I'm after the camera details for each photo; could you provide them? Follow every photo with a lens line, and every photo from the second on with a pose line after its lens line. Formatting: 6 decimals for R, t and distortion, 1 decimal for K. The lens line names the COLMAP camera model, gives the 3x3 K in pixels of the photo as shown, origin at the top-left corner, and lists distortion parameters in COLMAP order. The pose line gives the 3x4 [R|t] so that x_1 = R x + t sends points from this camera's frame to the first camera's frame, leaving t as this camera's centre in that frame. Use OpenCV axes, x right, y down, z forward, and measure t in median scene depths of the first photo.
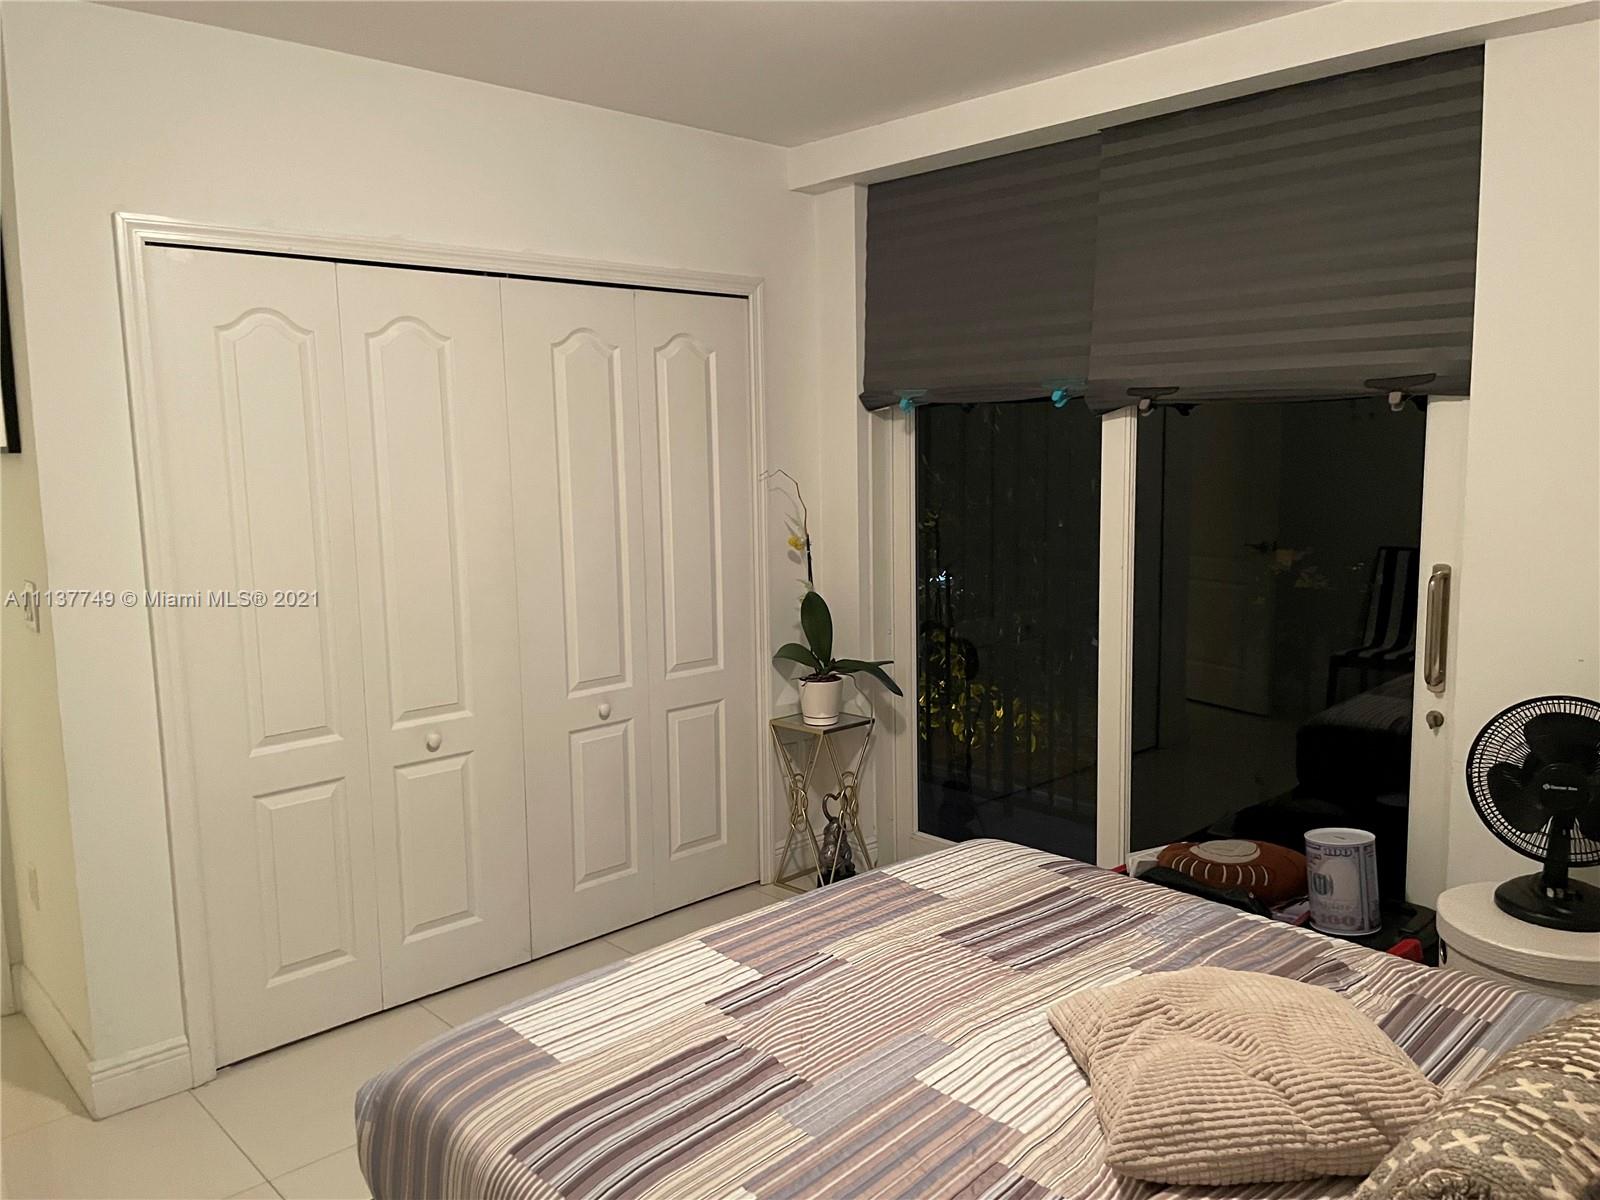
lens RADIAL K [[1222.7, 0, 800.0], [0, 1222.7, 600.0], [0, 0, 1]] dist [0.085482, -0.117776]
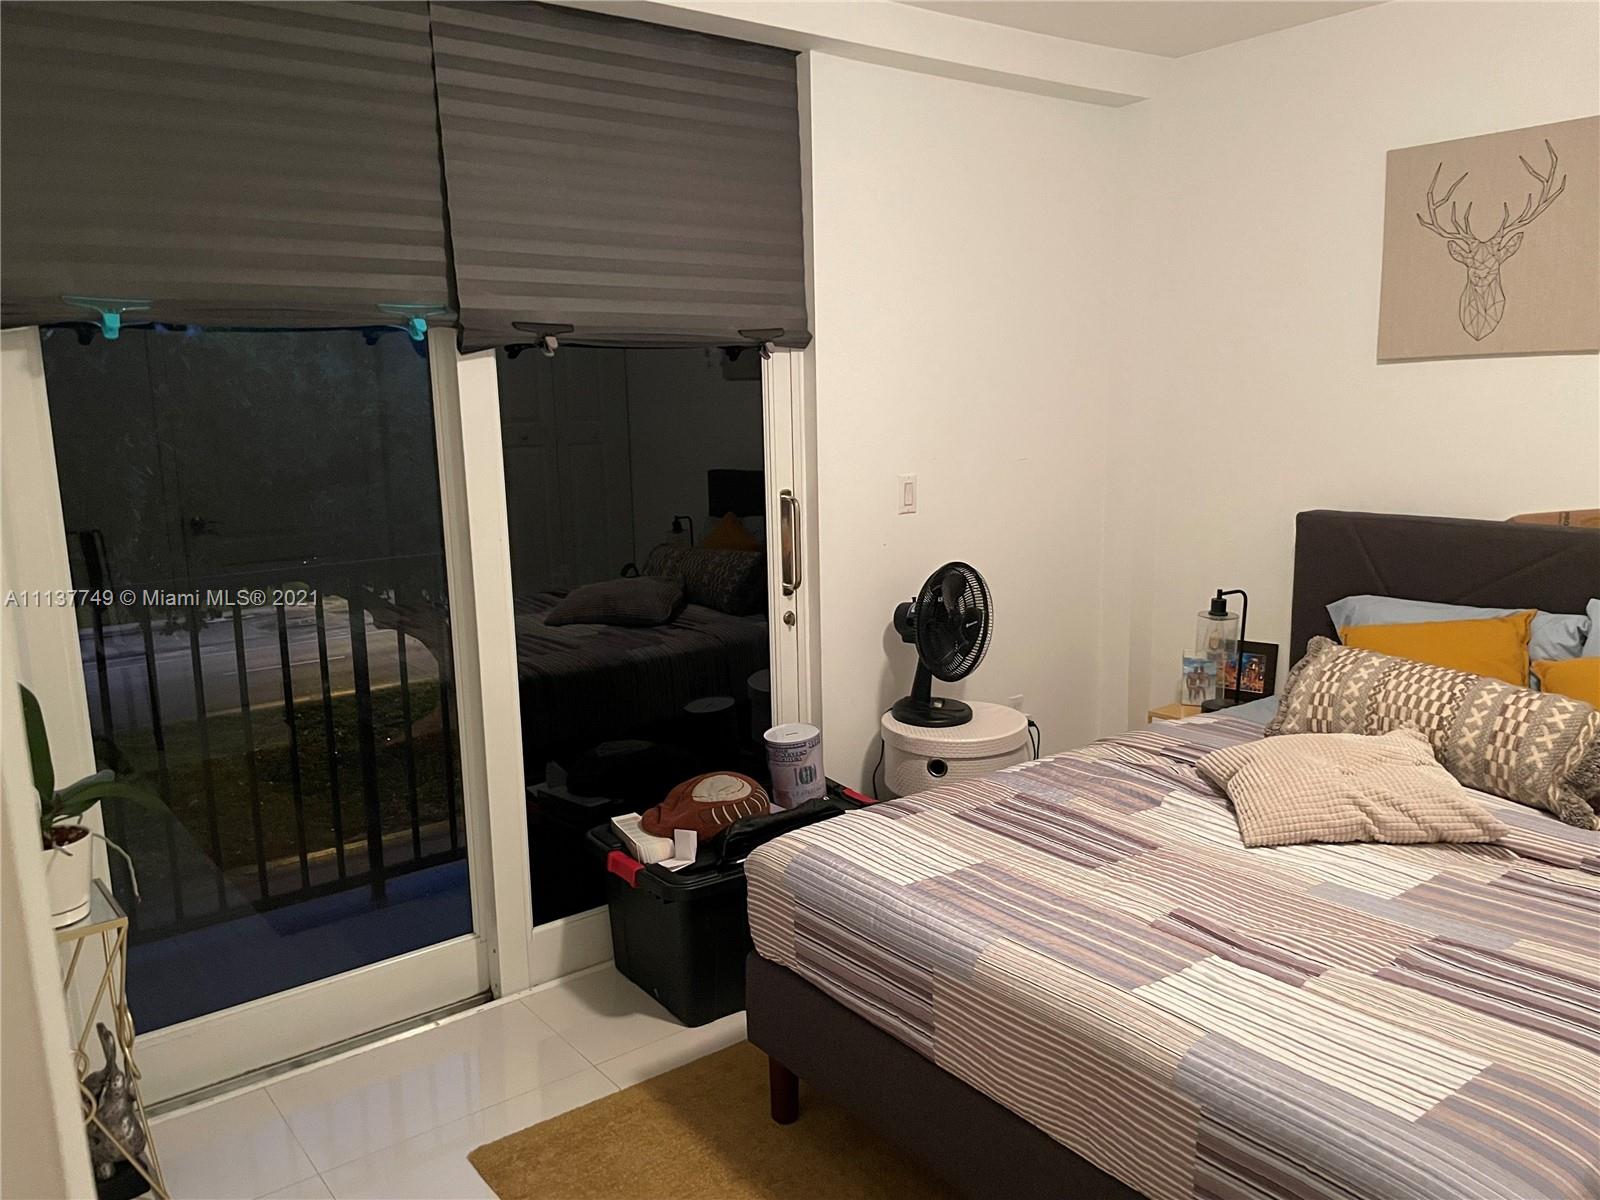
lens RADIAL K [[1222.7, 0, 800.0], [0, 1222.7, 600.0], [0, 0, 1]] dist [0.085482, -0.117776]
pose [[0.109966, -0.155750, 0.981656, -0.656679], [0.150669, 0.978845, 0.138426, -0.085195], [-0.982449, 0.132683, 0.131106, 0.840513]]
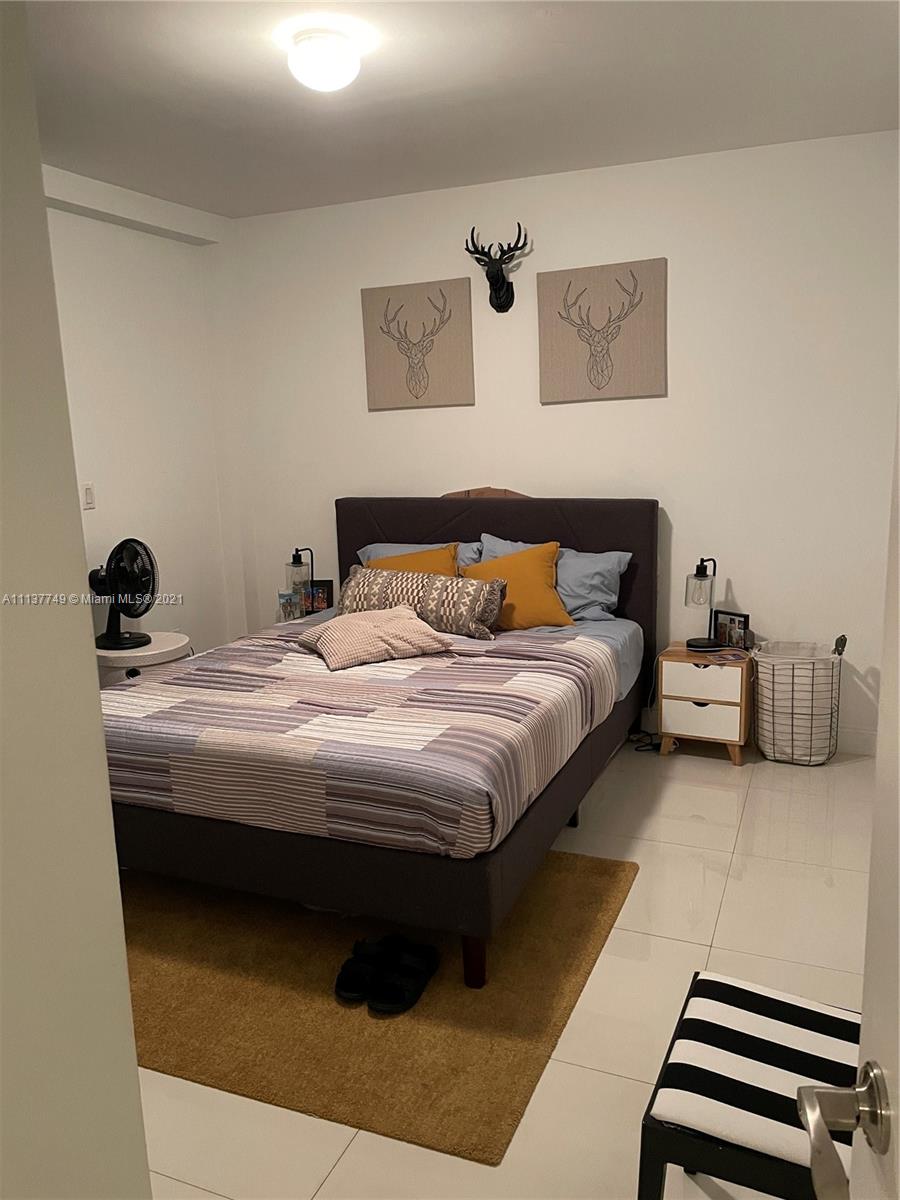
lens RADIAL K [[917.1, 0, 465.9], [0, 917.1, 603.5], [0, 0, 1]] dist [0.085482, -0.117776]
pose [[-0.410839, -0.143884, 0.900283, -0.900871], [0.154539, 0.962189, 0.224301, -0.070192], [-0.898515, 0.231281, -0.373069, 0.928027]]
